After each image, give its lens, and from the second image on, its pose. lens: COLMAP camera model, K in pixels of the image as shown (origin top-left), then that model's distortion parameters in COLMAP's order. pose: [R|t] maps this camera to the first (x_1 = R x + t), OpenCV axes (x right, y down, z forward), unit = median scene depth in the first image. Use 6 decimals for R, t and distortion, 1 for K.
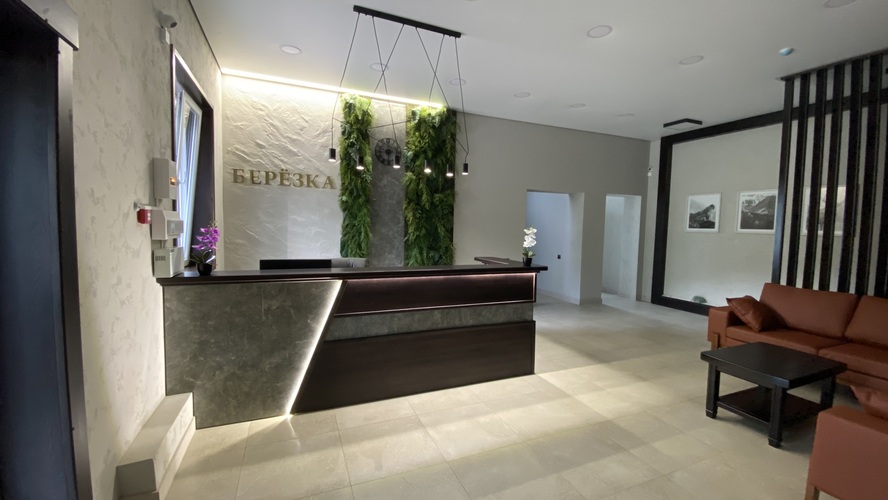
lens RADIAL K [[356.3, 0, 444.0], [0, 356.3, 250.0], [0, 0, 1]] dist [0.010701, -0.000021]
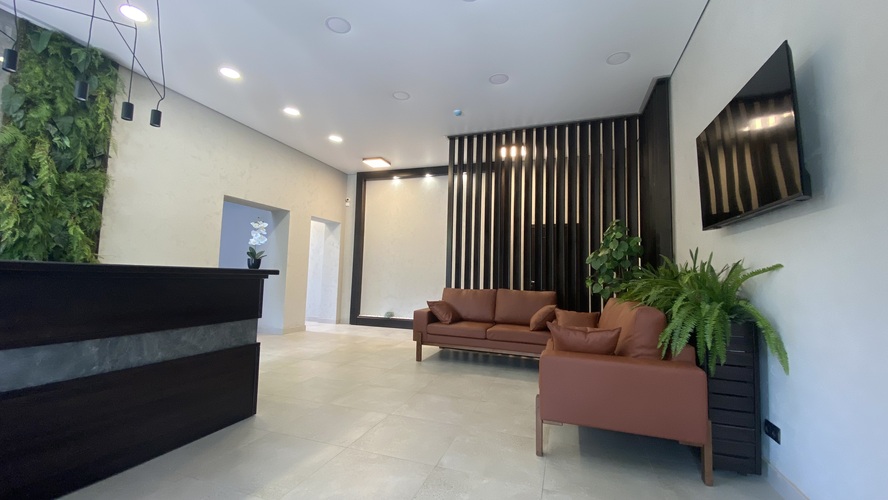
lens RADIAL K [[359.8, 0, 432.1], [0, 359.8, 249.2], [0, 0, 1]] dist [0.077150, -0.043084]
pose [[0.689394, 0.052658, 0.722470, -0.049465], [0.027797, 0.994697, -0.099023, 0.059225], [-0.723853, 0.088348, 0.684274, 0.113763]]
